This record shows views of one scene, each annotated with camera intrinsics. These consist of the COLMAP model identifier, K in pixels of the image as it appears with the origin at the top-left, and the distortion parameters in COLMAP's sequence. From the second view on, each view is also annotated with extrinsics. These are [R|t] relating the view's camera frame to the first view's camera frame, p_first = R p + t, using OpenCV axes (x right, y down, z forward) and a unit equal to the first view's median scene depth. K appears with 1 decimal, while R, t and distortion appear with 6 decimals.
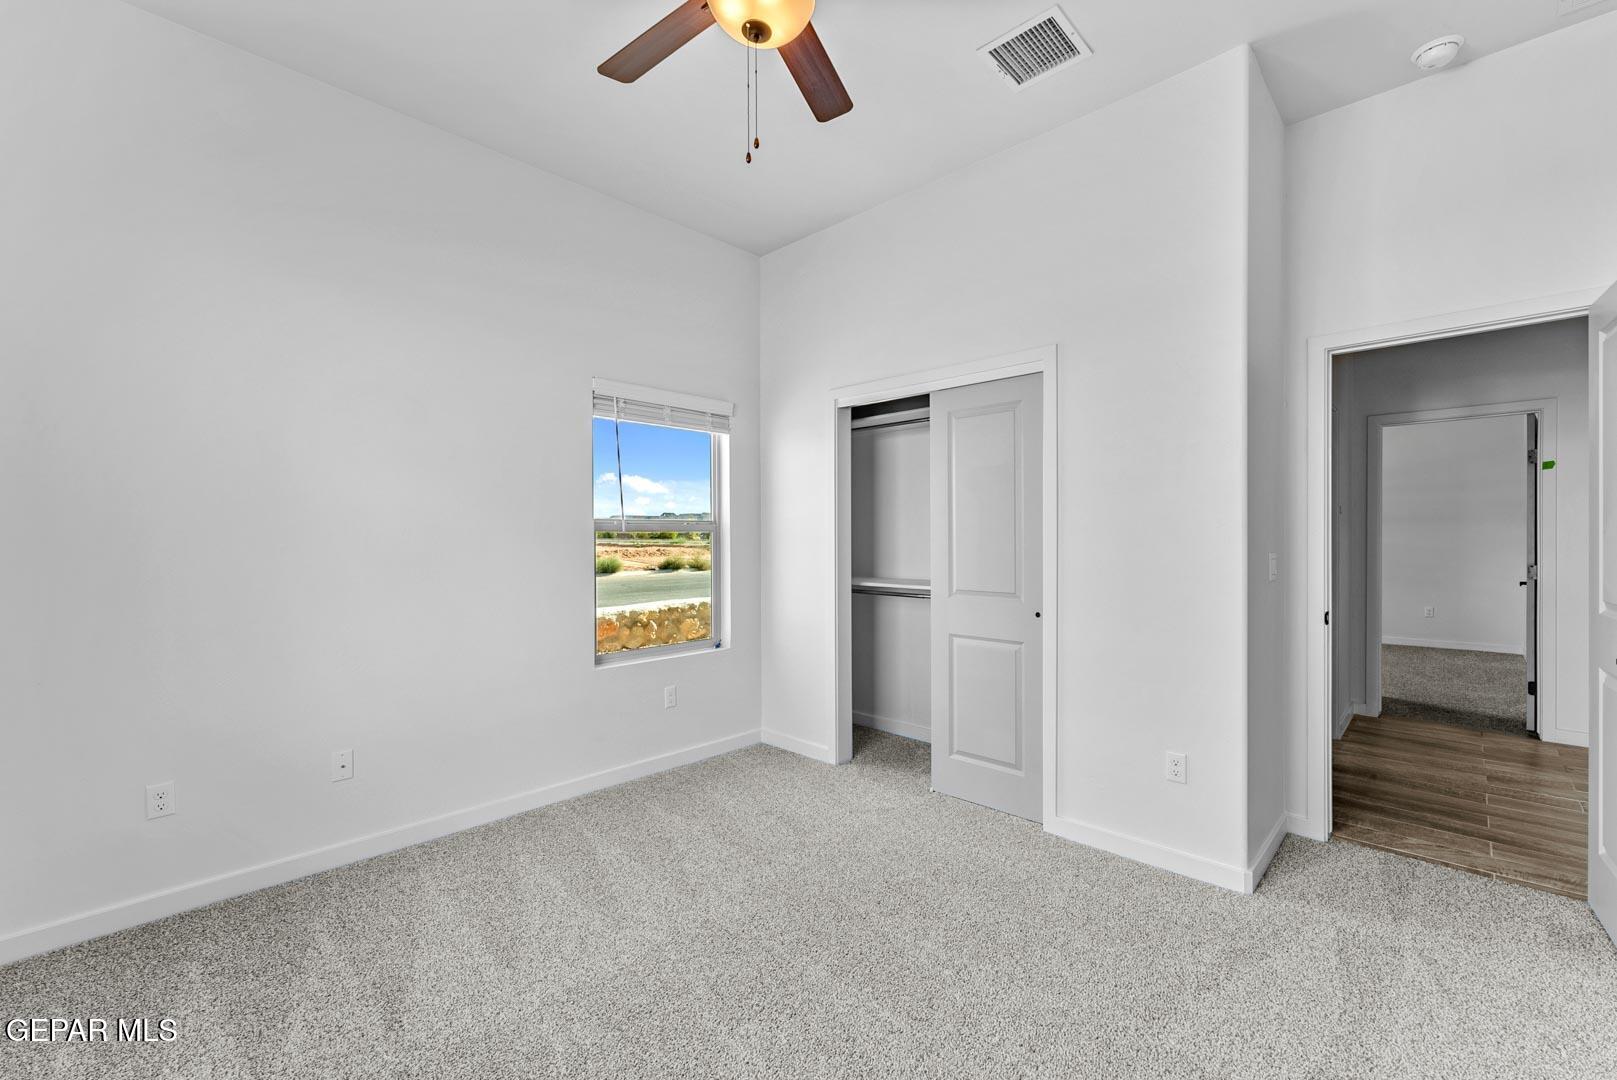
lens RADIAL K [[661.1, 0, 808.5], [0, 661.1, 540.0], [0, 0, 1]] dist [-0.000986, 0.000026]
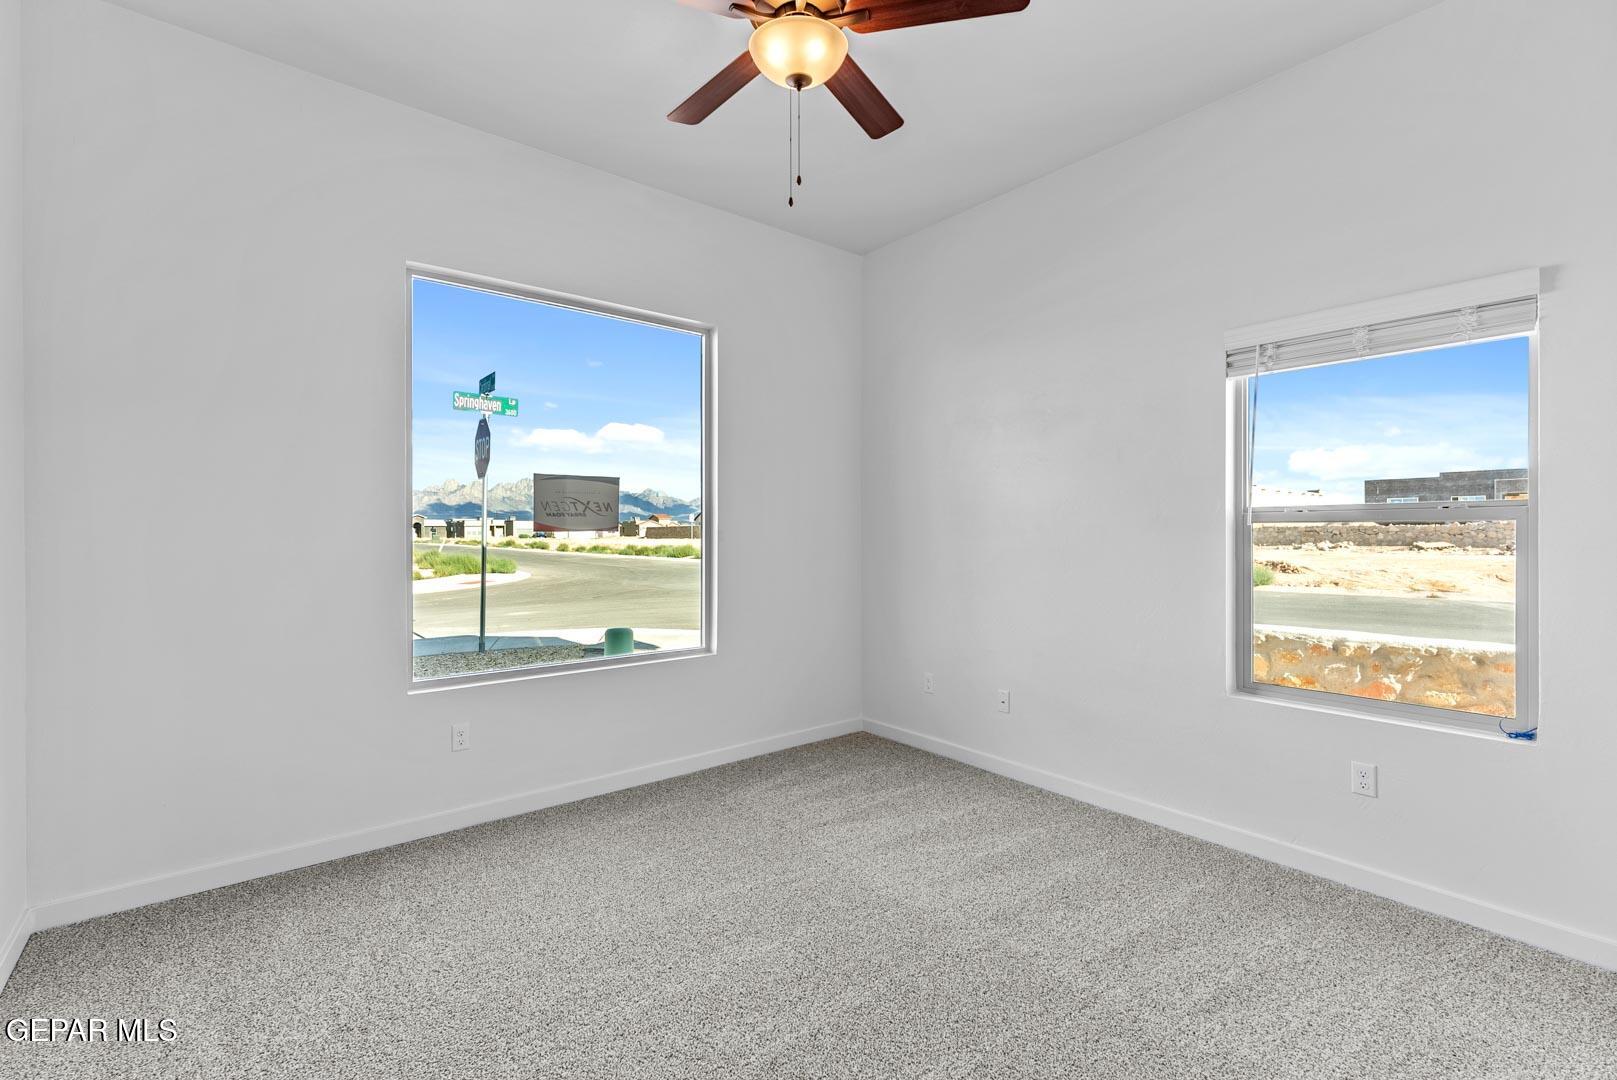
lens RADIAL K [[693.7, 0, 808.5], [0, 693.7, 540.0], [0, 0, 1]] dist [0.001023, 0.000141]
pose [[-0.100057, 0.014970, -0.994869, 0.666187], [-0.003965, 0.999873, 0.015444, -0.004243], [0.994974, 0.005490, -0.099985, 0.686849]]
